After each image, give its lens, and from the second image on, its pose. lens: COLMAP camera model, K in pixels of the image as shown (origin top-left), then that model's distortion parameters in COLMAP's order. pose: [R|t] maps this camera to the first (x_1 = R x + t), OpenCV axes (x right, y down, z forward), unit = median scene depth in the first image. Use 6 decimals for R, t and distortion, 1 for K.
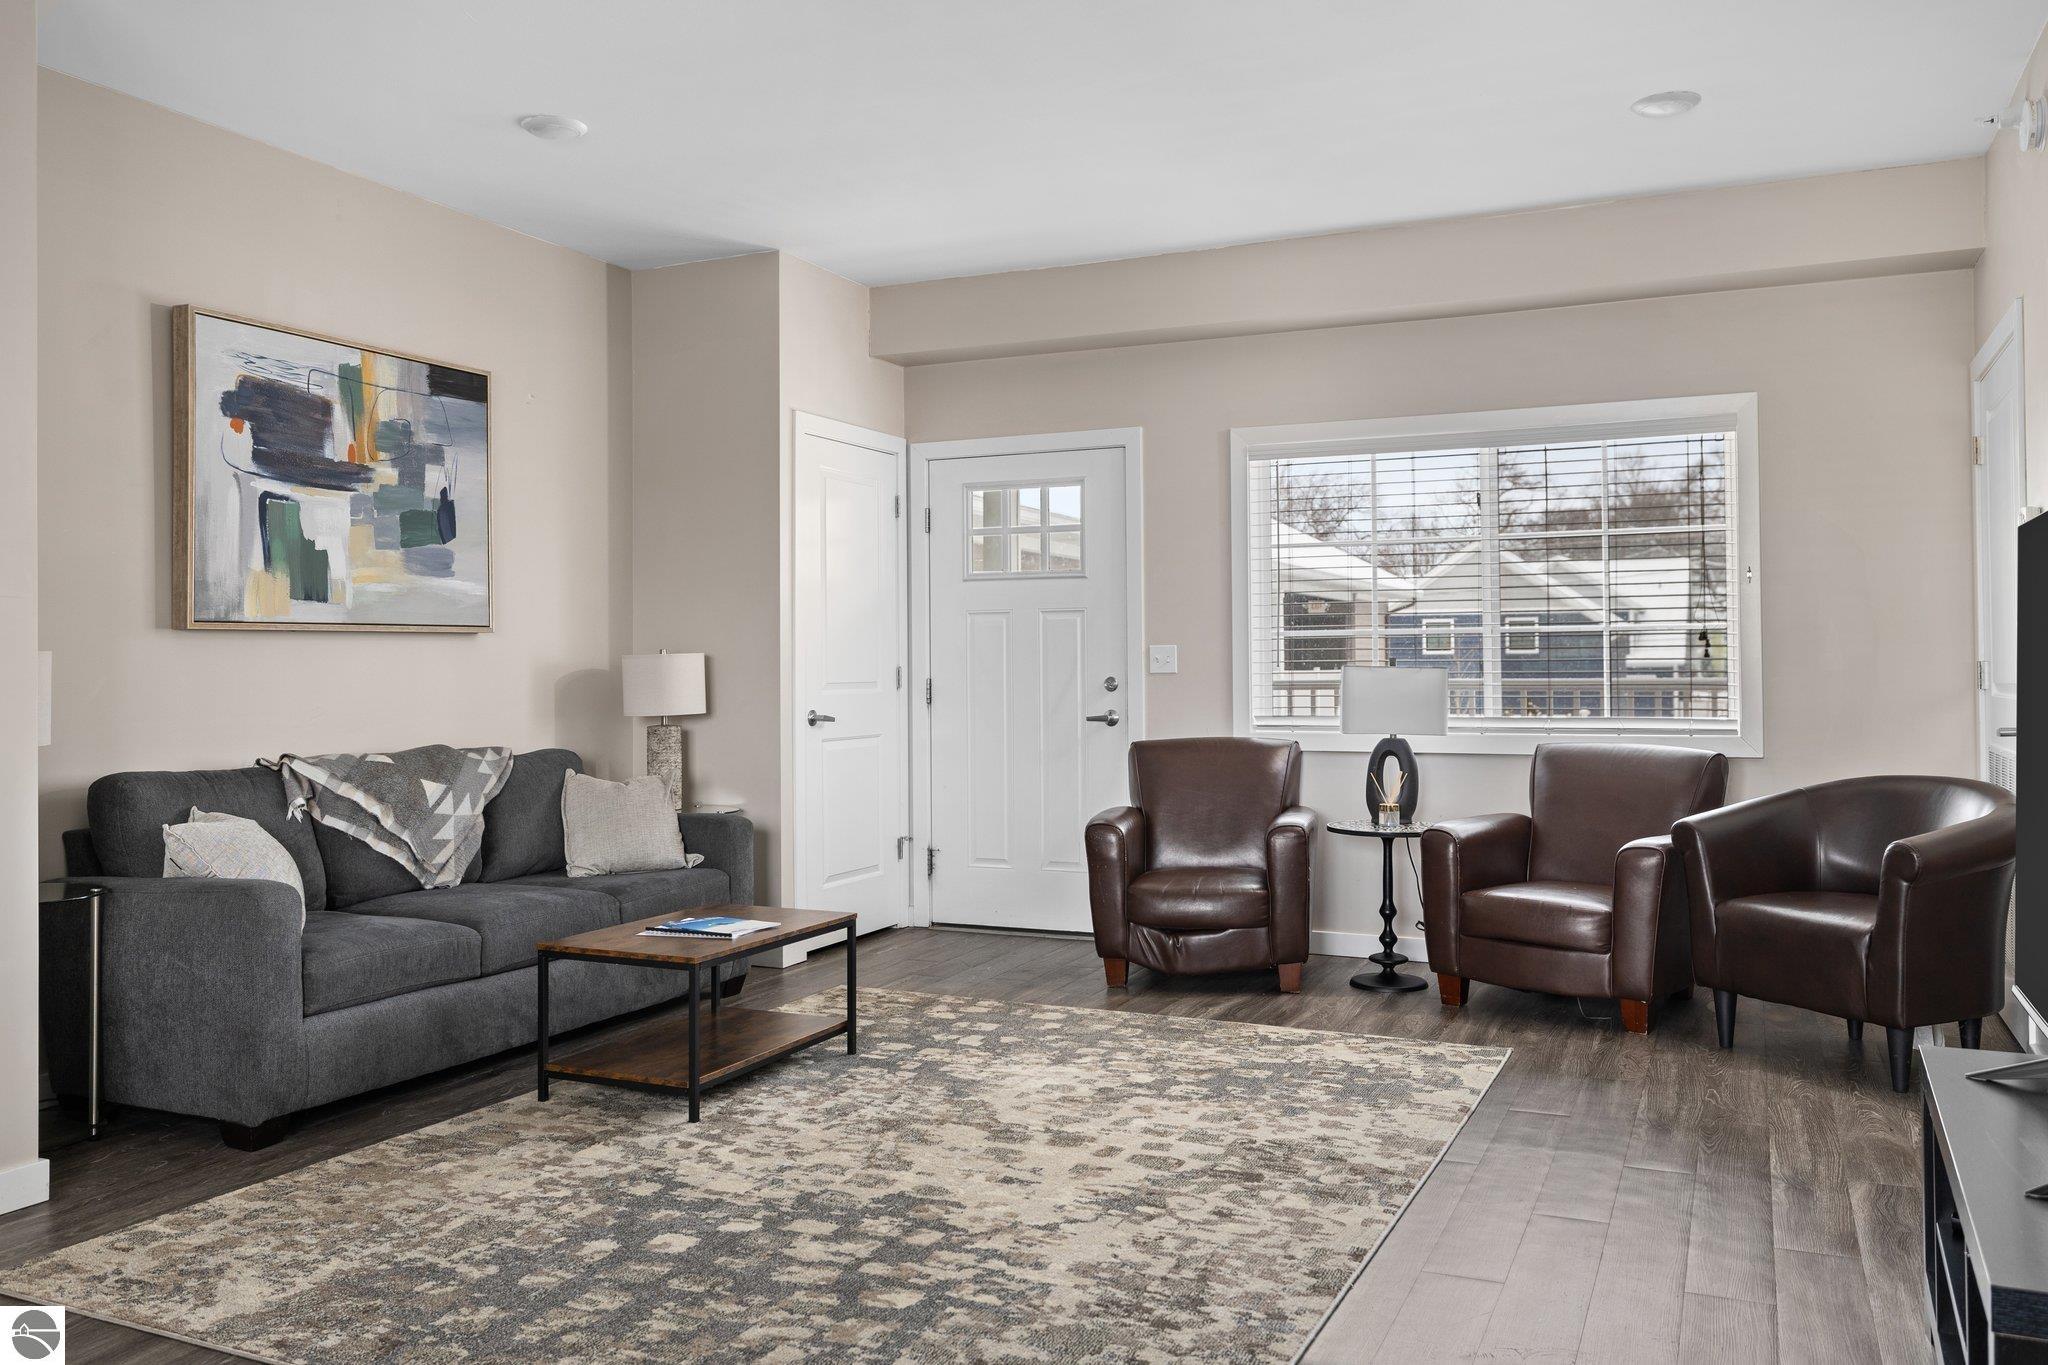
lens RADIAL K [[1612.5, 0, 1018.1], [0, 1612.5, 645.5], [0, 0, 1]] dist [-0.002581, -0.006514]
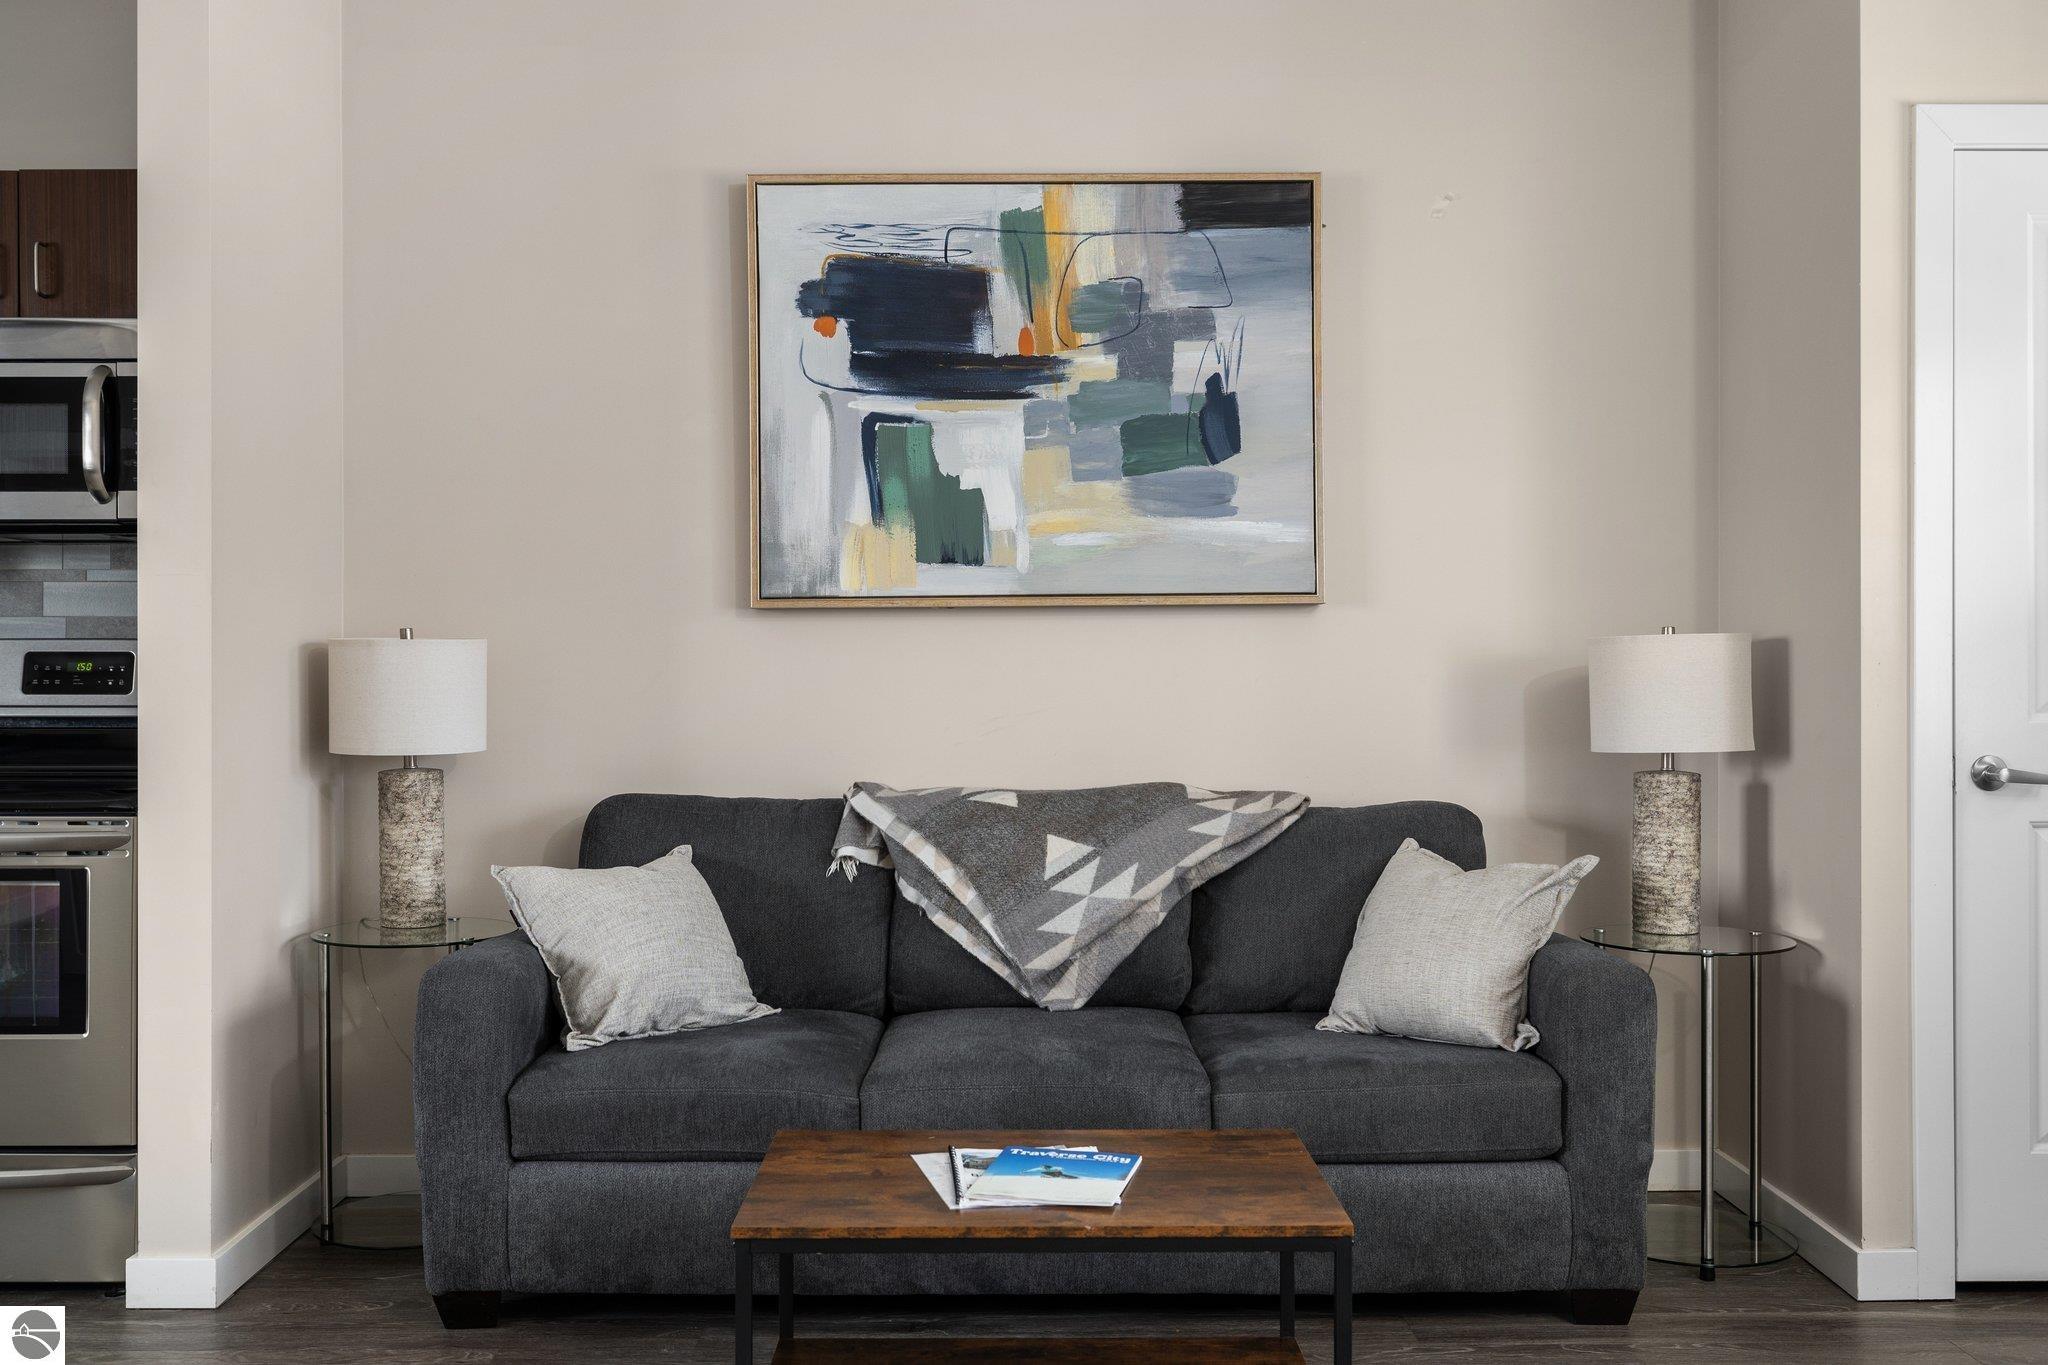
lens RADIAL K [[1912.1, 0, 1020.9], [0, 1912.1, 672.3], [0, 0, 1]] dist [-0.002096, 0.000000]
pose [[0.422680, 0.006993, -0.906252, 0.337846], [0.010270, 0.999869, 0.012505, 0.009464], [0.906221, -0.014592, 0.422553, 0.721402]]
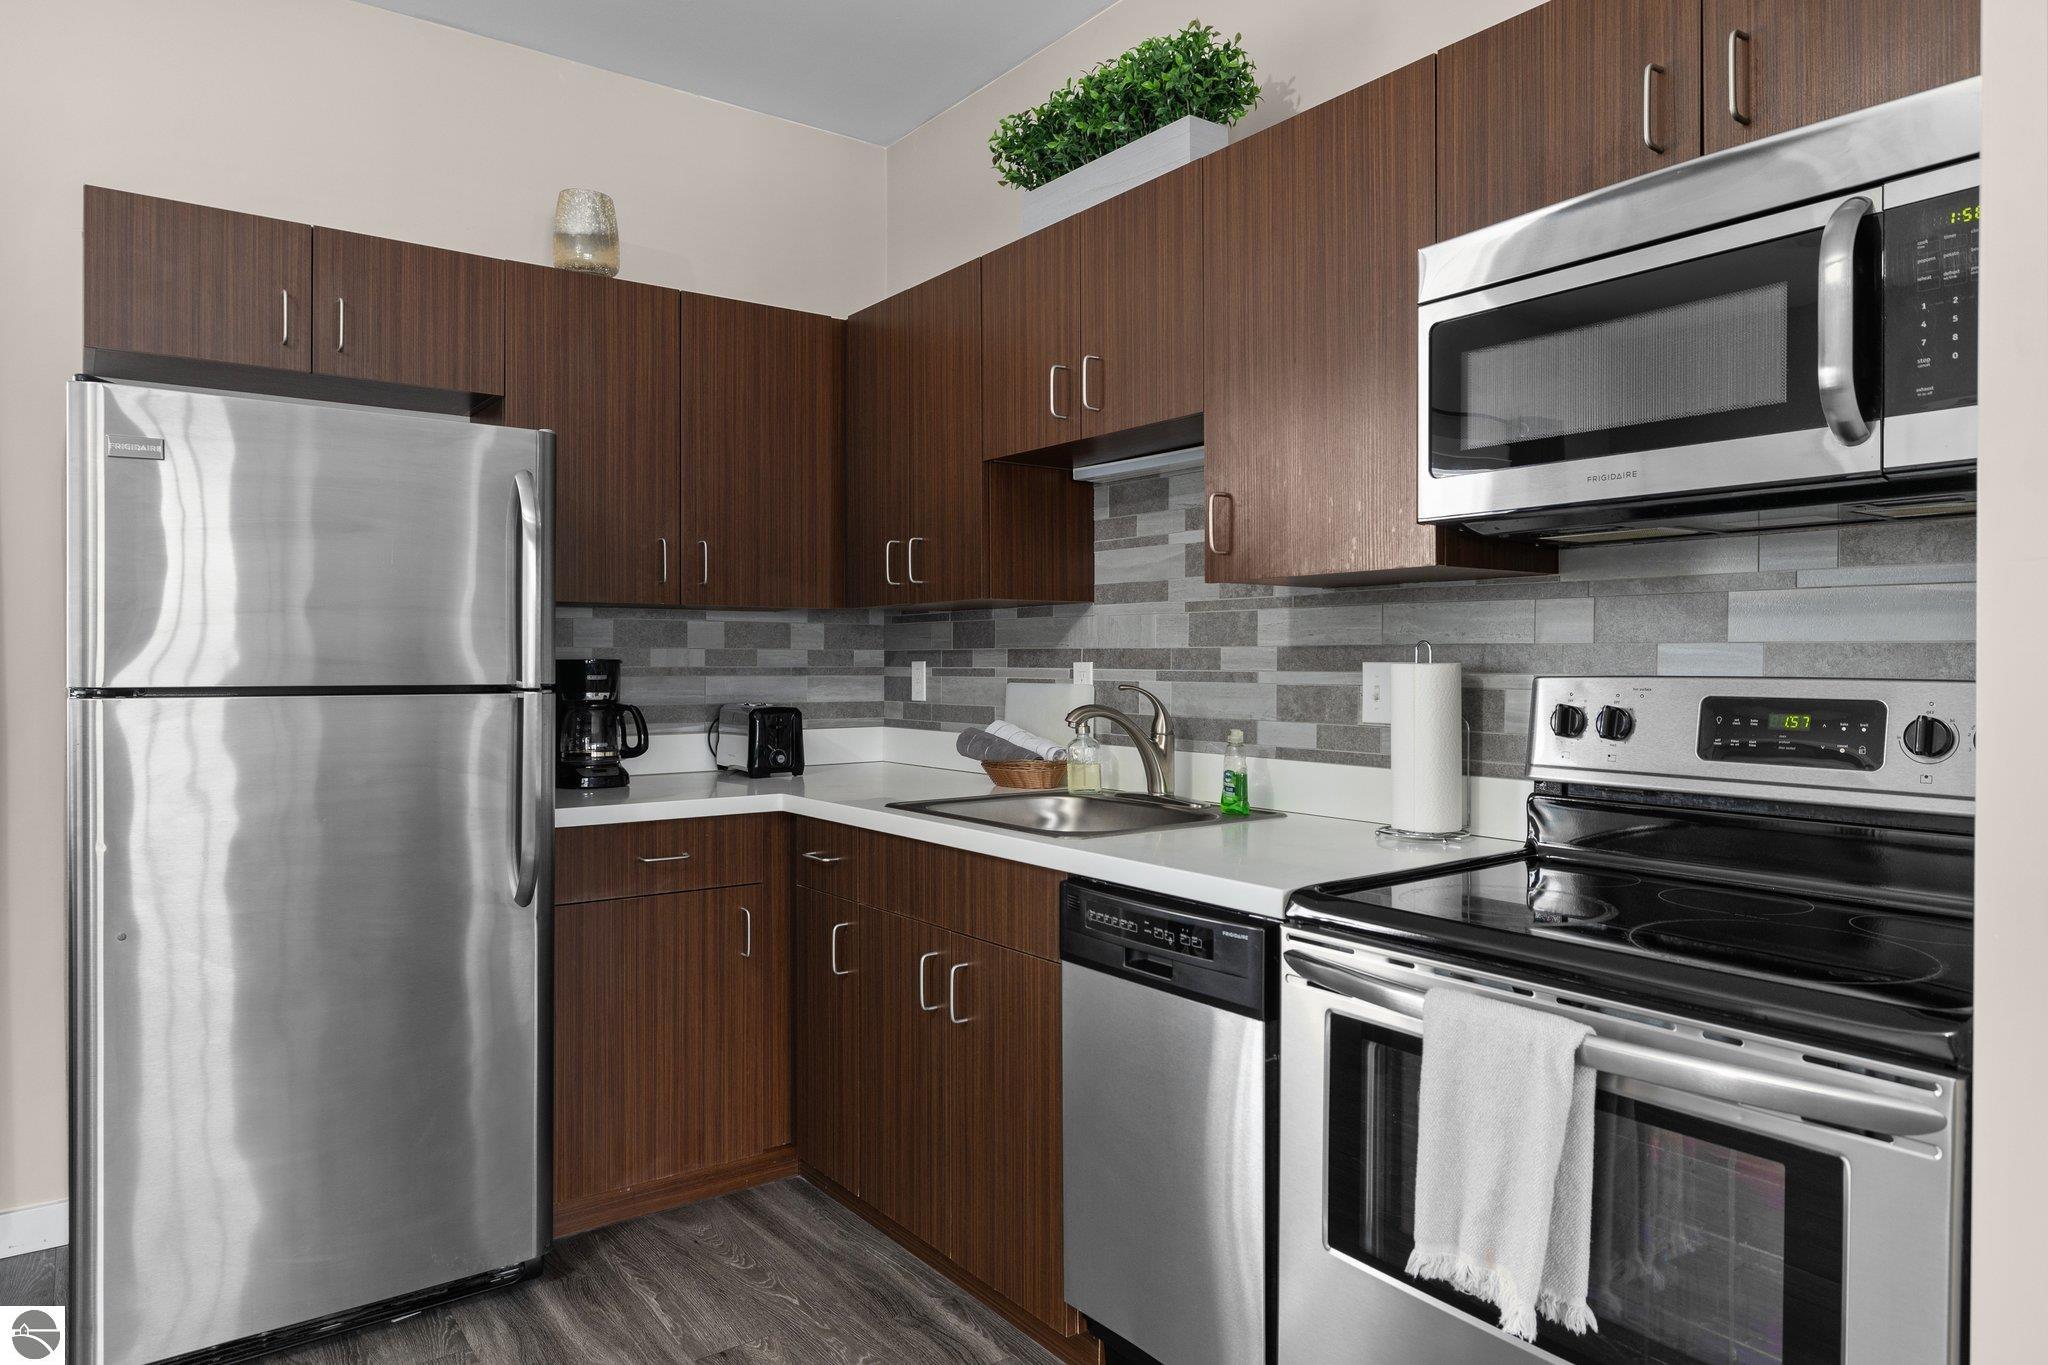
lens RADIAL K [[1277.7, 0, 1008.7], [0, 1277.7, 668.9], [0, 0, 1]] dist [-0.000398, 0.002159]
pose [[-0.496221, 0.011395, -0.868121, -0.191915], [0.012918, 0.999900, 0.005741, -0.006870], [0.868100, -0.008366, -0.496319, 0.688554]]
